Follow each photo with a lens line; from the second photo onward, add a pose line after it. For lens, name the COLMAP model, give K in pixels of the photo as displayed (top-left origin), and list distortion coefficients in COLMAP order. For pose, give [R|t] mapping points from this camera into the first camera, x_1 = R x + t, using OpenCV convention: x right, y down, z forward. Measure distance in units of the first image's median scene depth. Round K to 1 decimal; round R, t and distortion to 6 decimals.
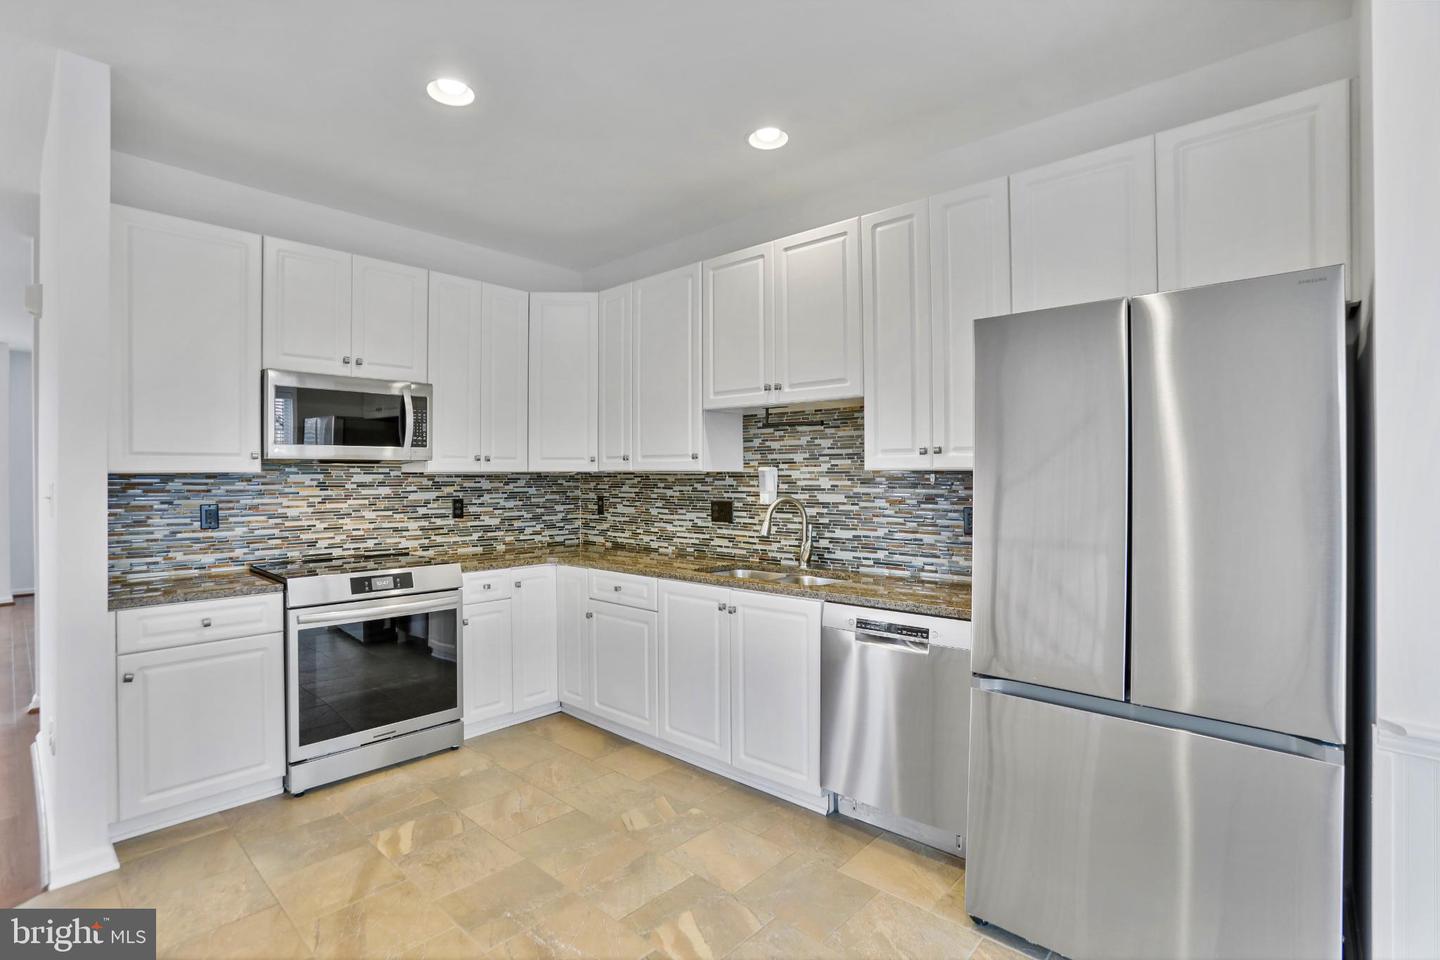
lens RADIAL K [[679.8, 0, 720.0], [0, 679.8, 480.0], [0, 0, 1]] dist [-0.070745, 0.032339]
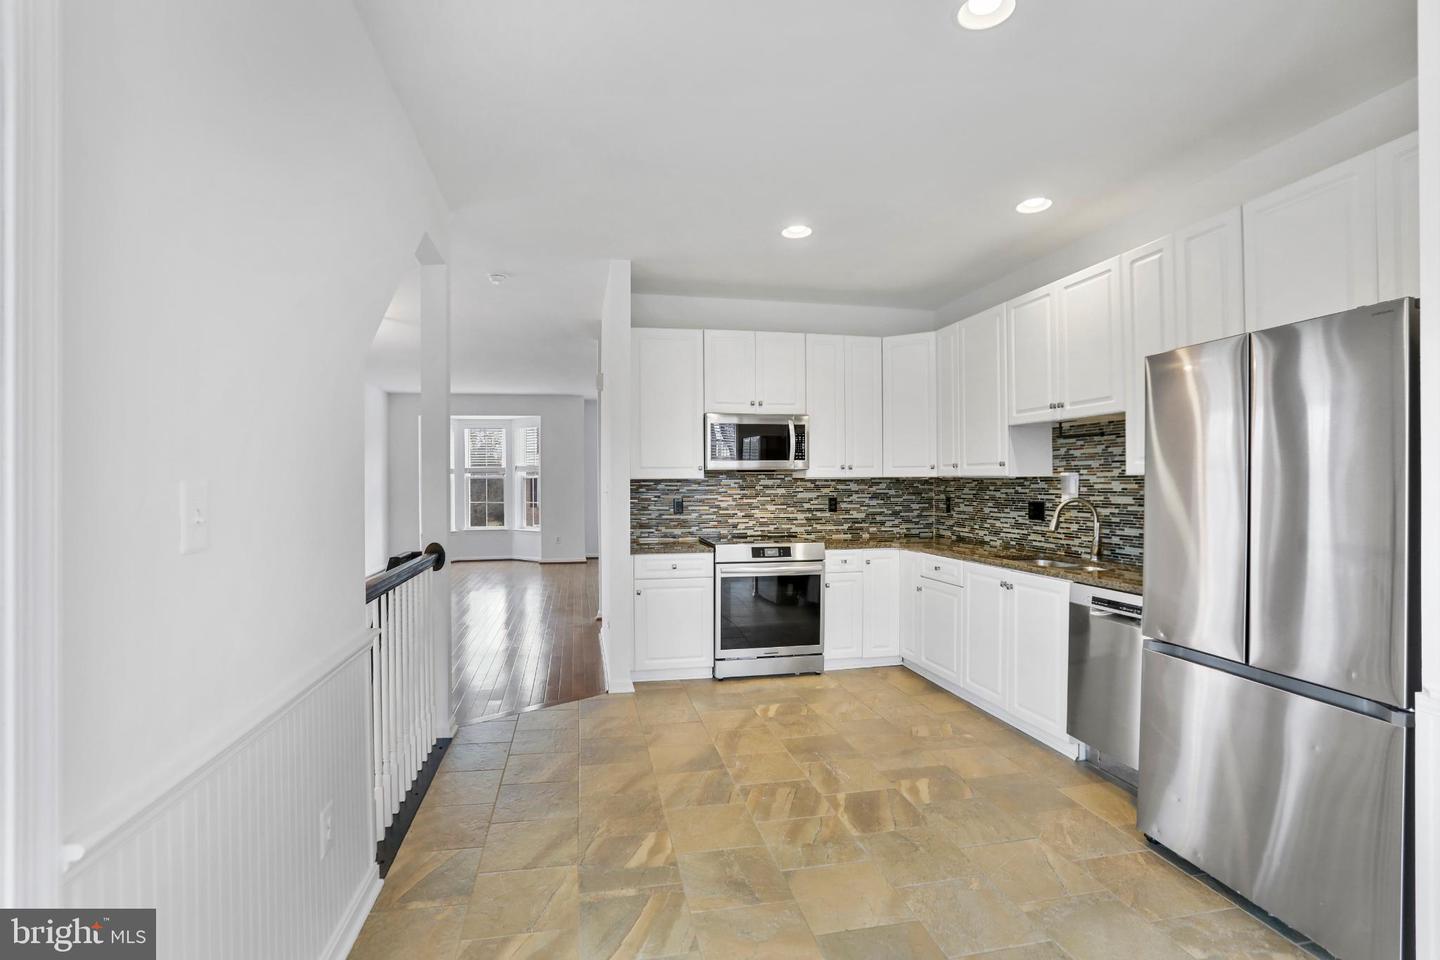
lens RADIAL K [[686.3, 0, 718.6], [0, 686.3, 489.8], [0, 0, 1]] dist [-0.072360, 0.028653]
pose [[0.809487, 0.005723, -0.587110, 0.269658], [-0.000632, 0.999960, 0.008877, 0.000770], [0.587137, -0.006815, 0.809459, -0.281062]]
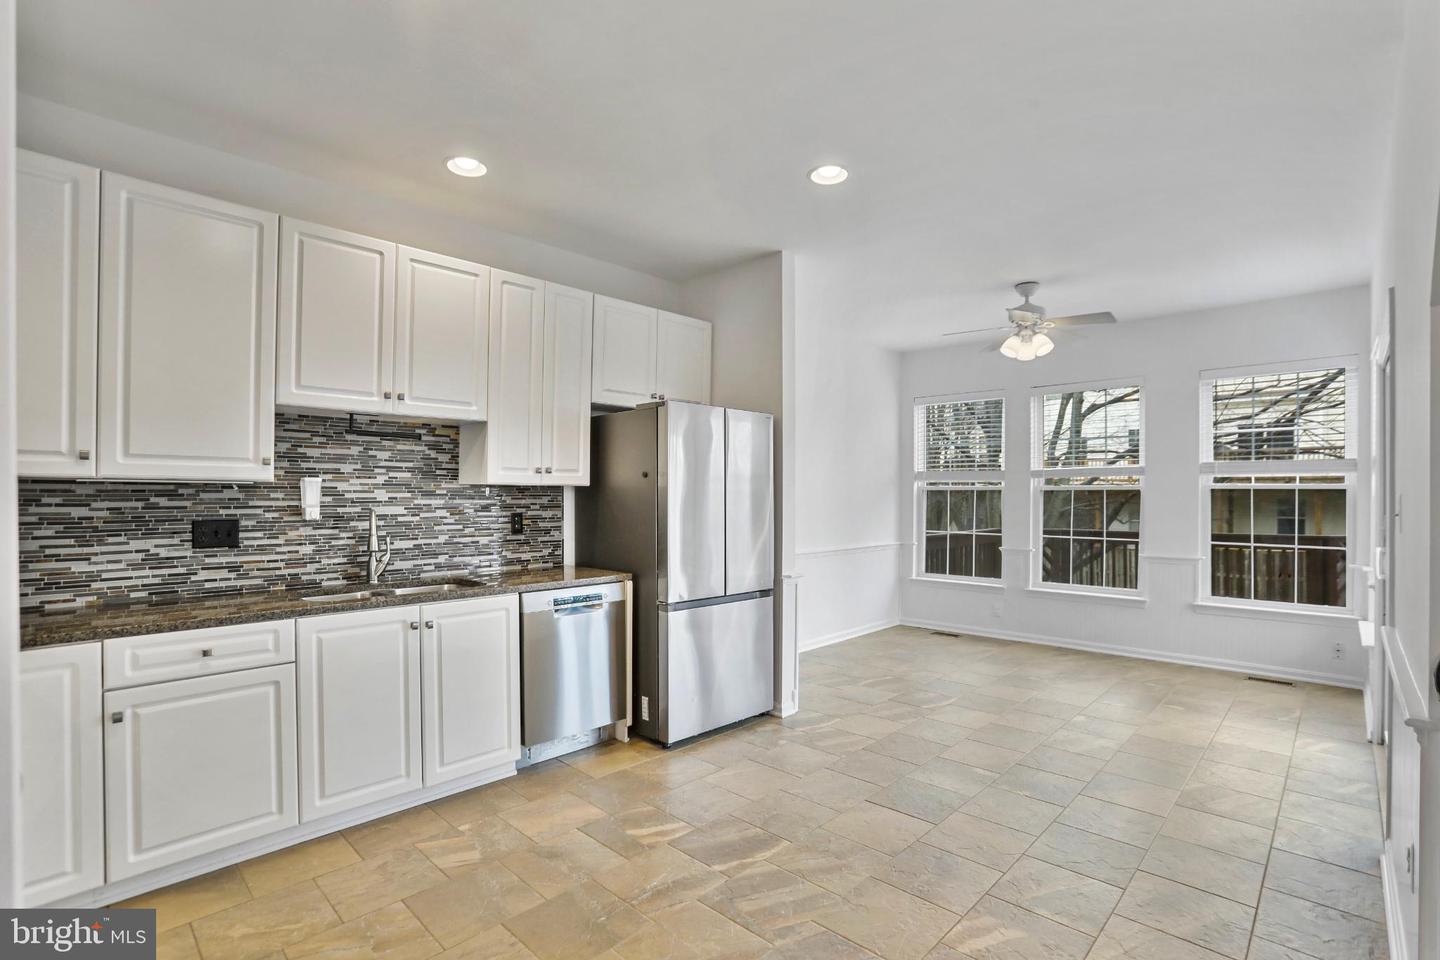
lens RADIAL K [[686.3, 0, 718.6], [0, 686.3, 489.8], [0, 0, 1]] dist [-0.072360, 0.028653]
pose [[0.023764, 0.005918, 0.999700, -0.806096], [0.000187, 0.999982, -0.005924, 0.002434], [-0.999718, 0.000327, 0.023762, 0.476556]]
